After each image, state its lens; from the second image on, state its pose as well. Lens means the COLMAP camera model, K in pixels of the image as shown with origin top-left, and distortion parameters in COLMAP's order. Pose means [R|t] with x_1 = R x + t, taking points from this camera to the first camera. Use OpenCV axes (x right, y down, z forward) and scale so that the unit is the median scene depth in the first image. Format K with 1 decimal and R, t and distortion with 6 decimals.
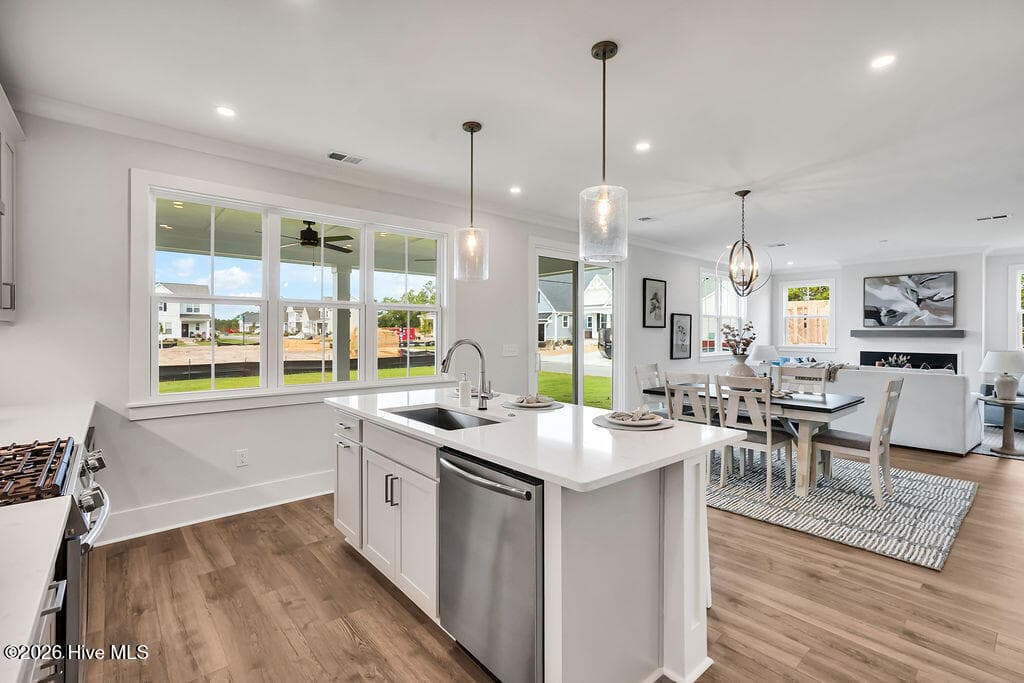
lens RADIAL K [[461.2, 0, 504.3], [0, 461.2, 334.4], [0, 0, 1]] dist [-0.000512, 0.003323]
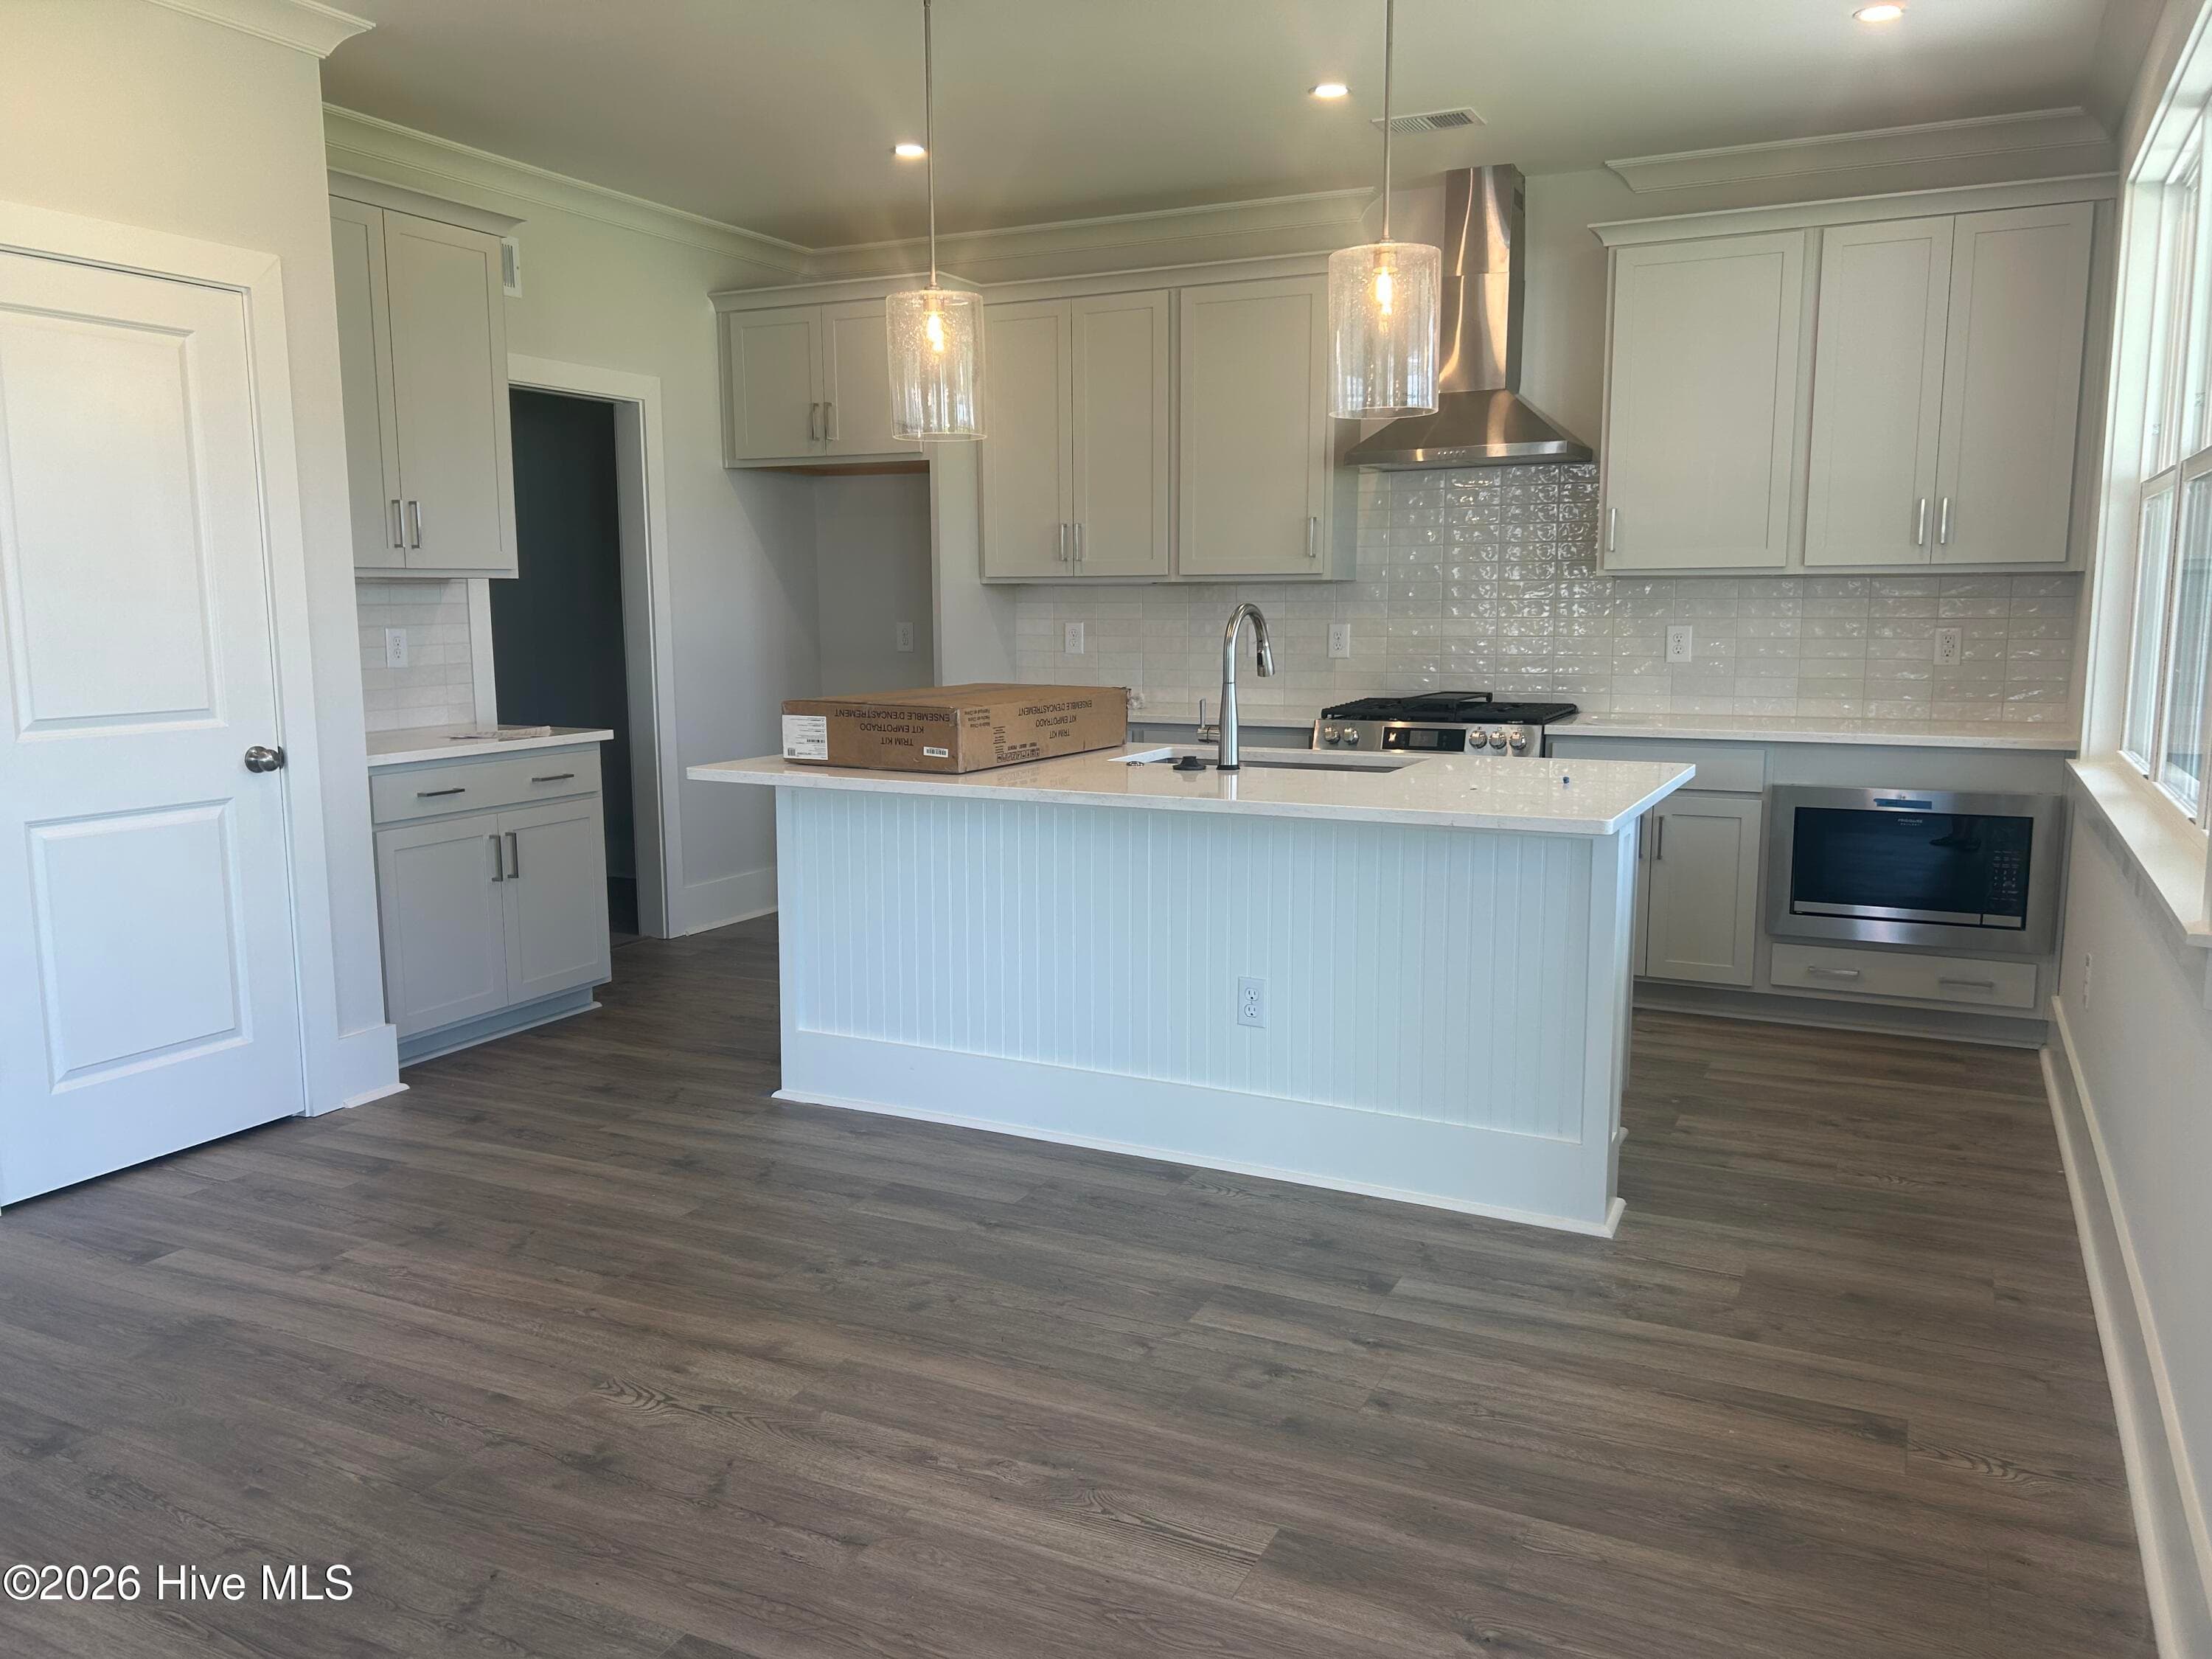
lens RADIAL K [[1669.7, 0, 1098.6], [0, 1669.7, 831.4], [0, 0, 1]] dist [0.045612, -0.029641]
pose [[-0.917695, 0.058240, -0.392993, 0.637895], [0.001279, 0.989624, 0.143672, -0.001083], [0.397283, 0.131345, -0.908248, 2.233238]]
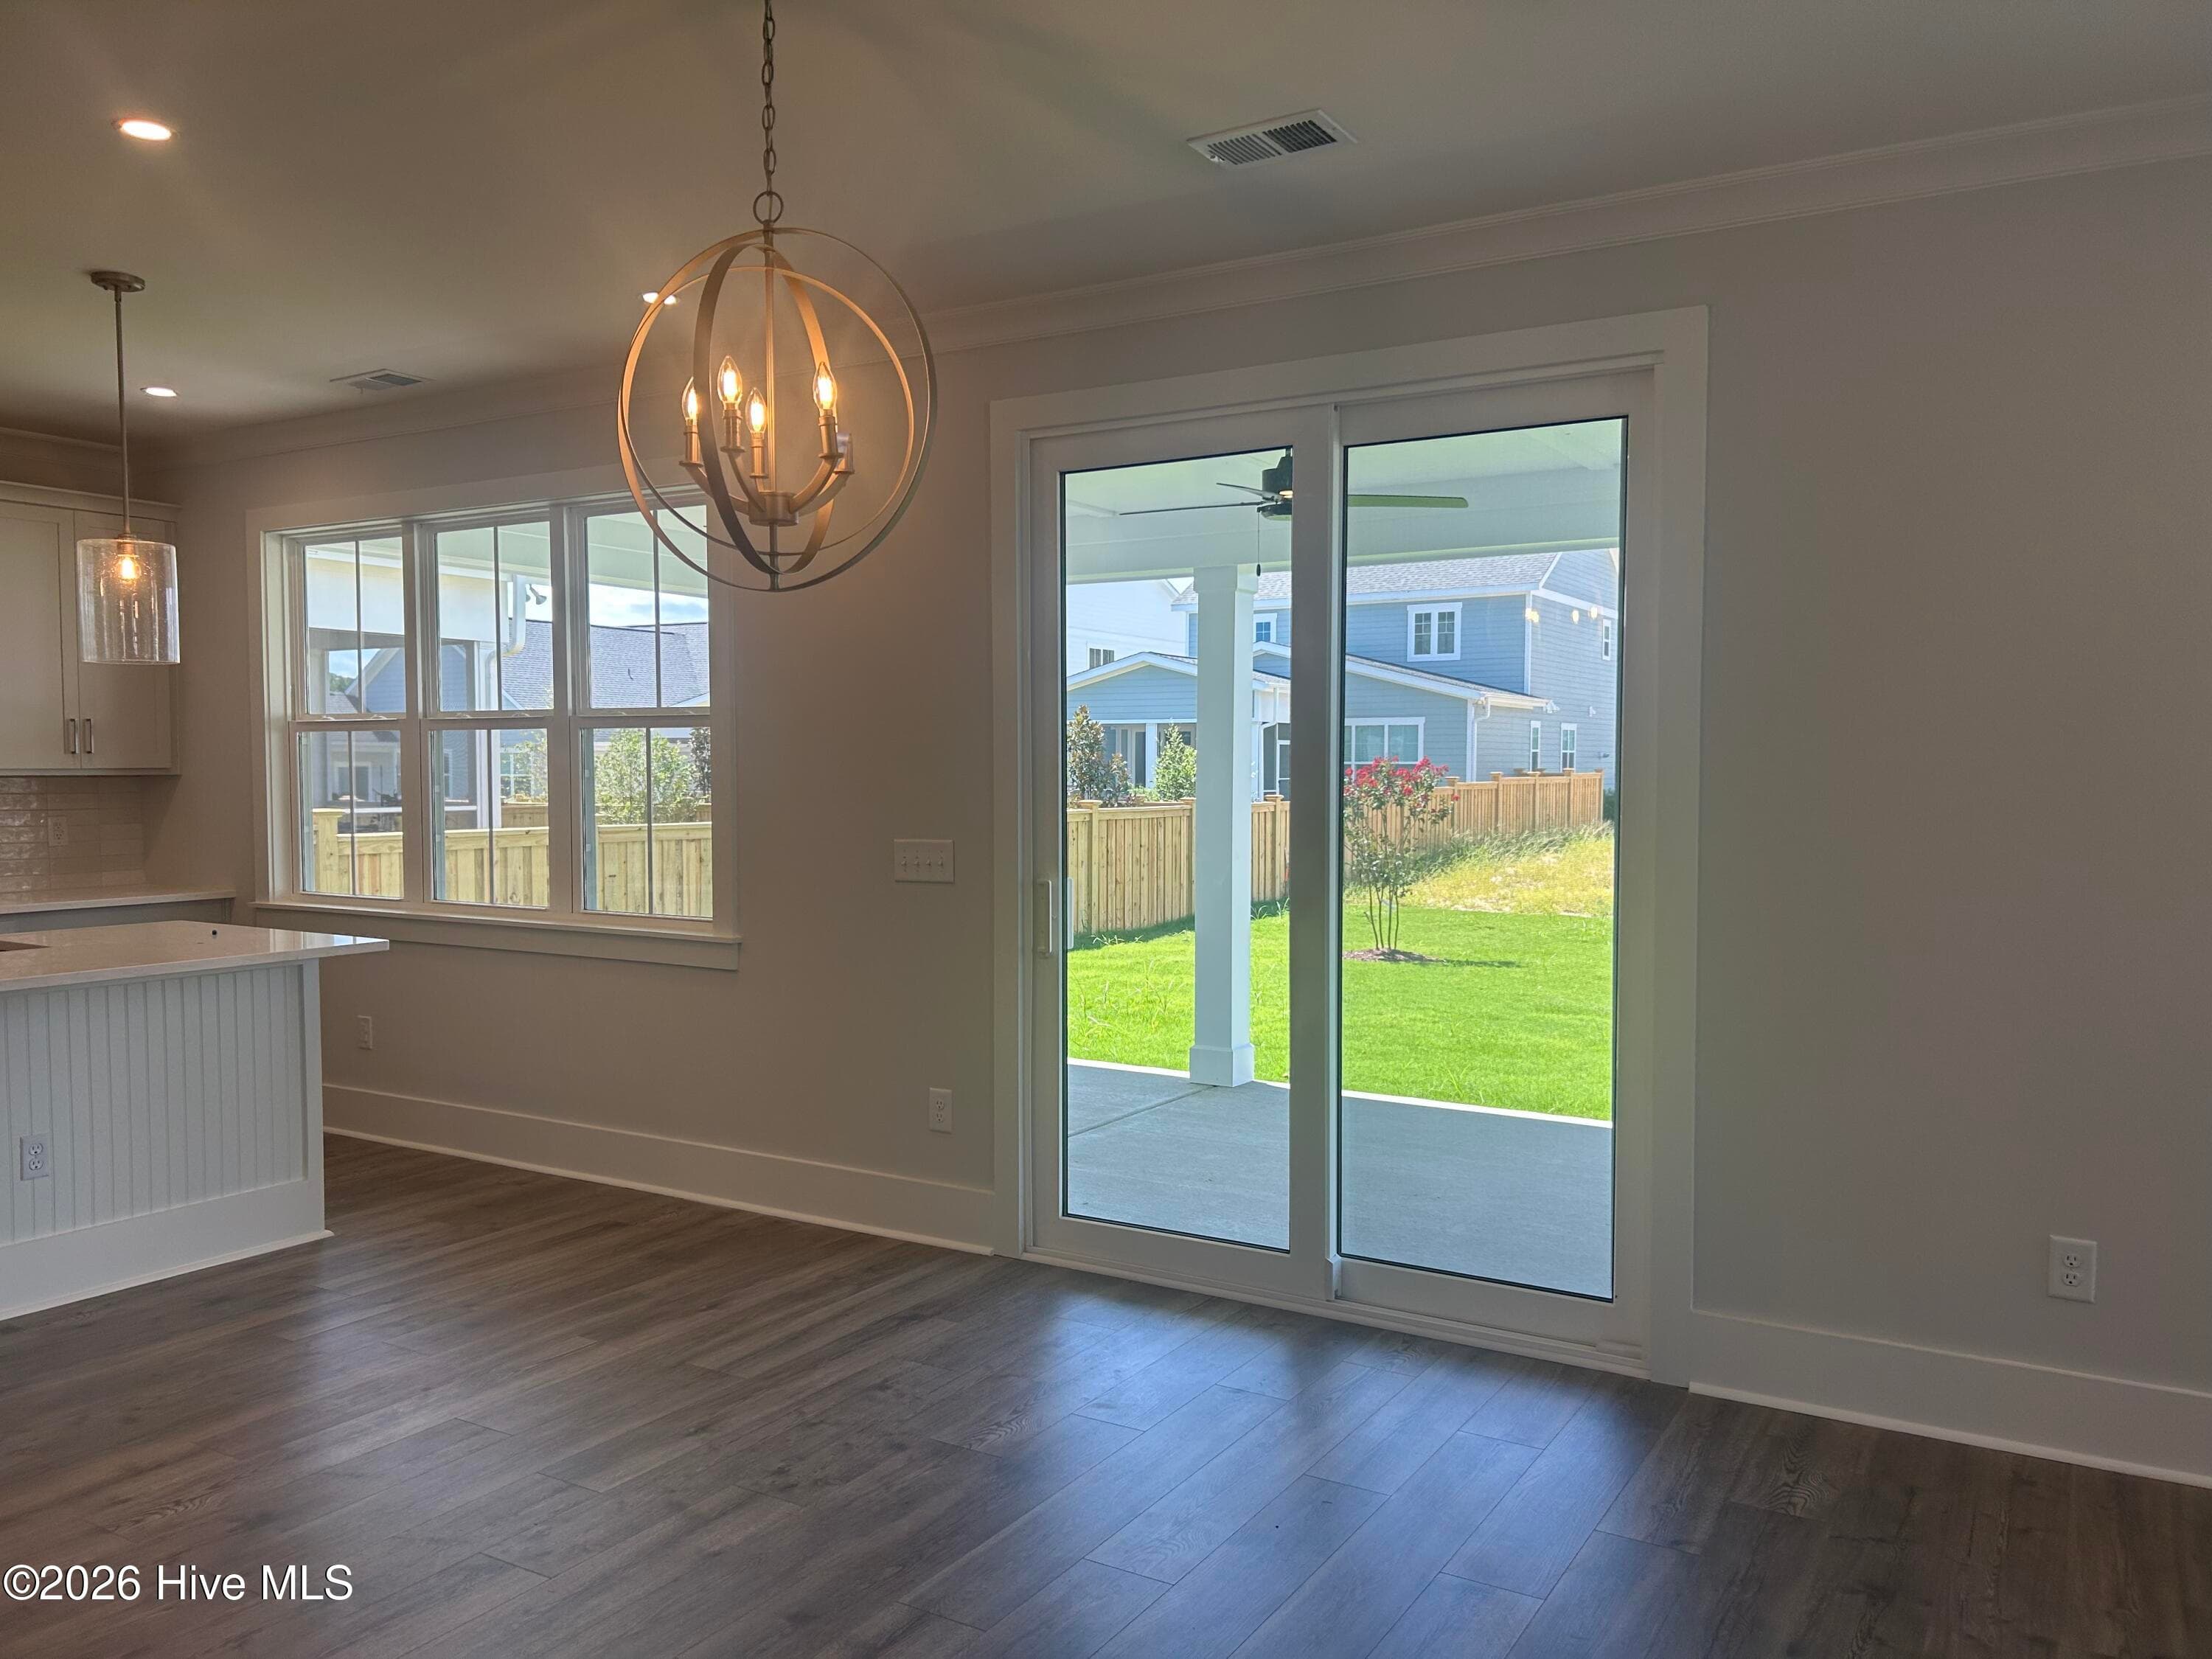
lens RADIAL K [[1669.7, 0, 1087.0], [0, 1669.7, 843.0], [0, 0, 1]] dist [0.045612, -0.029641]
pose [[0.308303, 0.044531, -0.950245, 1.795411], [-0.006222, 0.998977, 0.044796, -0.035389], [0.951268, -0.007898, 0.308265, 1.503213]]
